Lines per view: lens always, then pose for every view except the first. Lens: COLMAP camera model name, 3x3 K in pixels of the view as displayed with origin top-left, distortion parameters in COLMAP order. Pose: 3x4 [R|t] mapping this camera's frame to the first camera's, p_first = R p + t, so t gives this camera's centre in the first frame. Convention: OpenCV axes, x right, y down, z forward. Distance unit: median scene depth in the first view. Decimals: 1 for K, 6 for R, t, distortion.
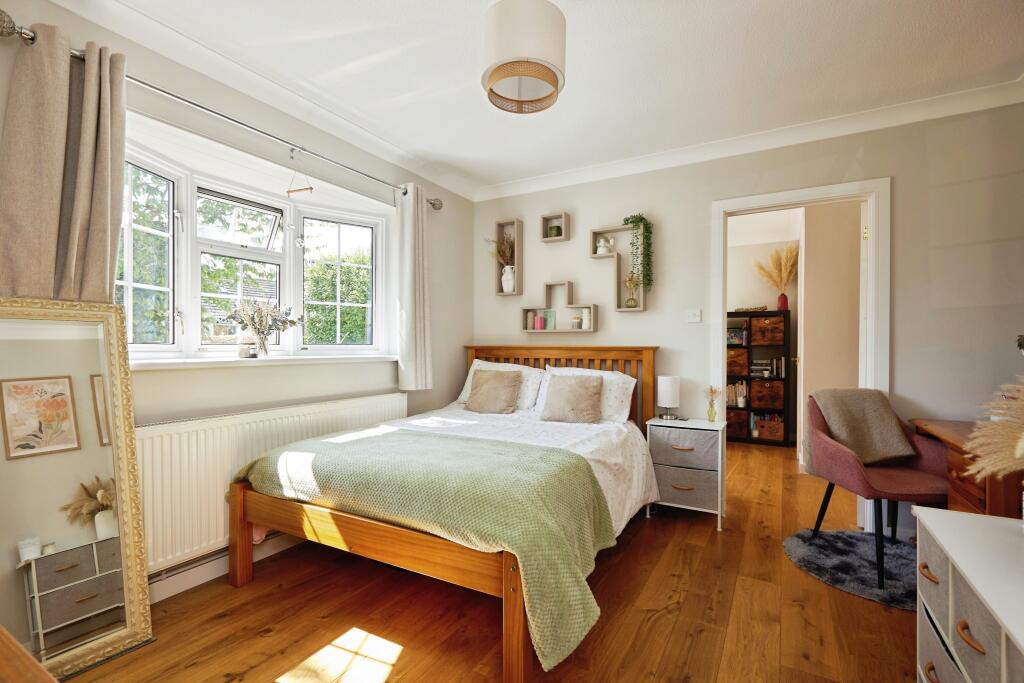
lens RADIAL K [[460.4, 0, 513.2], [0, 460.4, 345.0], [0, 0, 1]] dist [0.004843, 0.000498]
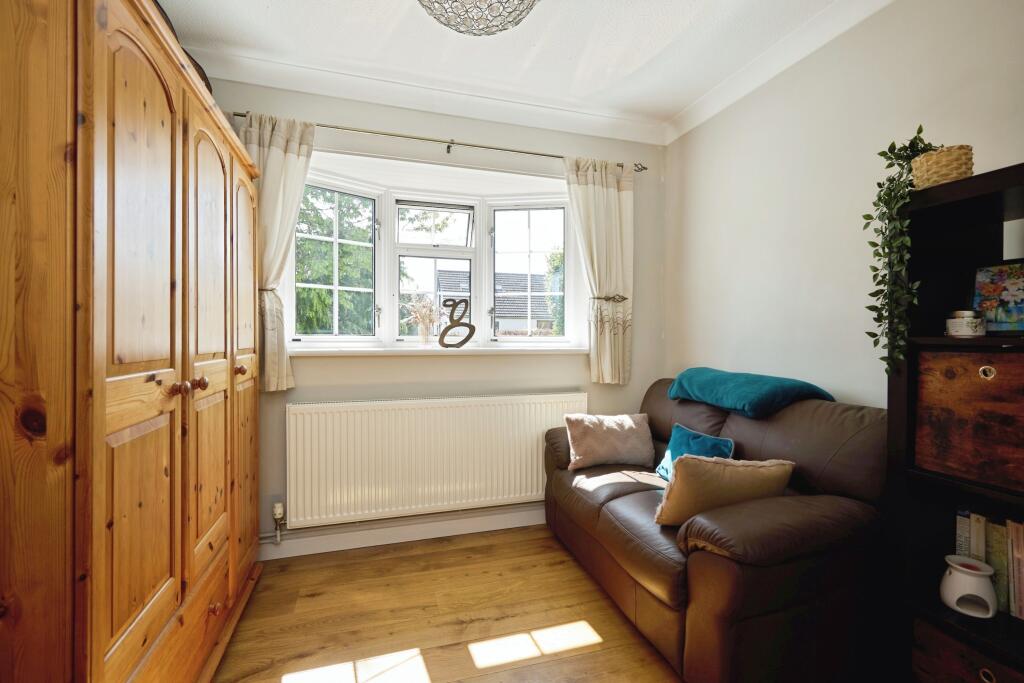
lens RADIAL K [[433.1, 0, 506.1], [0, 433.1, 343.5], [0, 0, 1]] dist [-0.003108, -0.000076]
pose [[0.744402, 0.010320, -0.667652, 0.232705], [0.004259, 0.999787, 0.020202, -0.002069], [0.667718, -0.017882, 0.744200, 0.340833]]
